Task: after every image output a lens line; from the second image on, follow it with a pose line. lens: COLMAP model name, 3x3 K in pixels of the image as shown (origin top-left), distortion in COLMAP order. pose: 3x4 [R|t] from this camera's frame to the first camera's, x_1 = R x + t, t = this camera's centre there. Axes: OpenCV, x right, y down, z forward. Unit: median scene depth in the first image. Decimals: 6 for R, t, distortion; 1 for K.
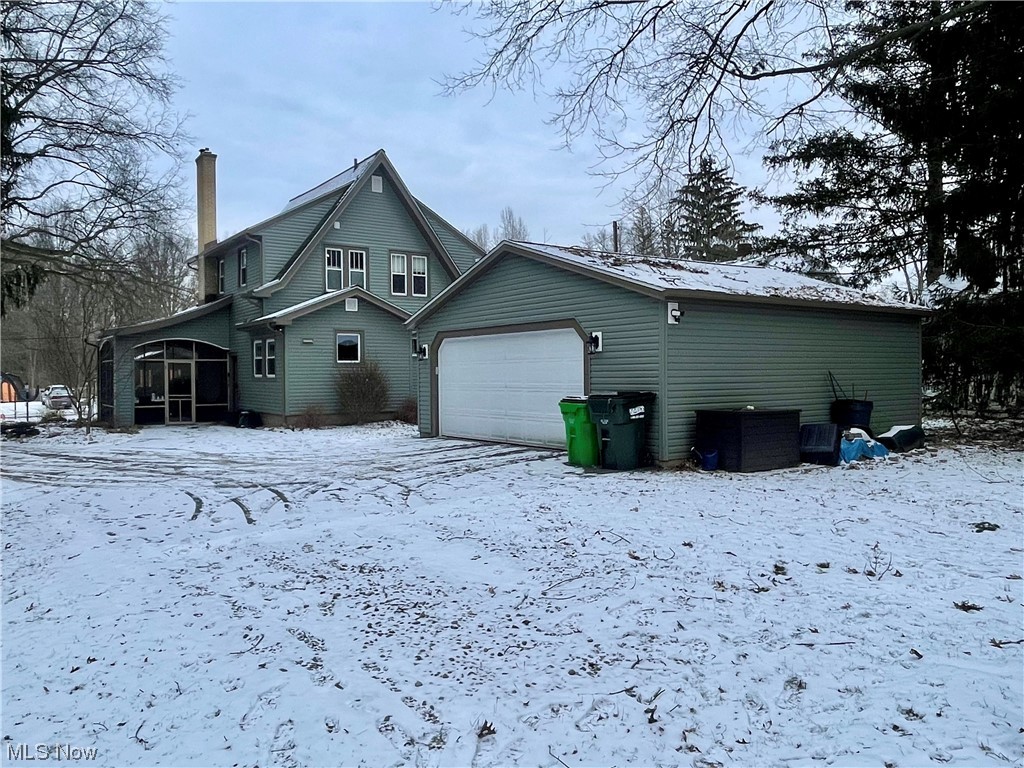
lens RADIAL K [[753.3, 0, 512.0], [0, 753.3, 384.0], [0, 0, 1]] dist [0.001917, -0.000522]
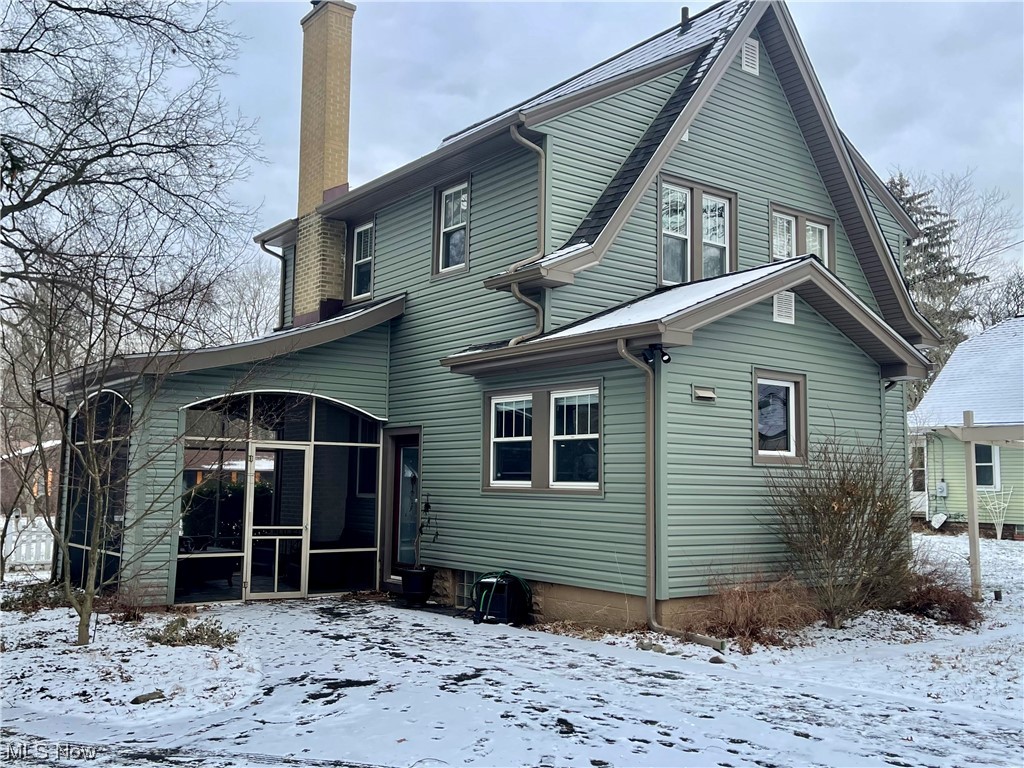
lens RADIAL K [[963.3, 0, 512.0], [0, 963.3, 384.0], [0, 0, 1]] dist [0.075134, -0.008022]
pose [[0.999238, 0.025933, 0.029186, -0.325075], [-0.022269, 0.992582, -0.119522, -0.002195], [-0.032069, 0.118781, 0.992402, 0.452079]]
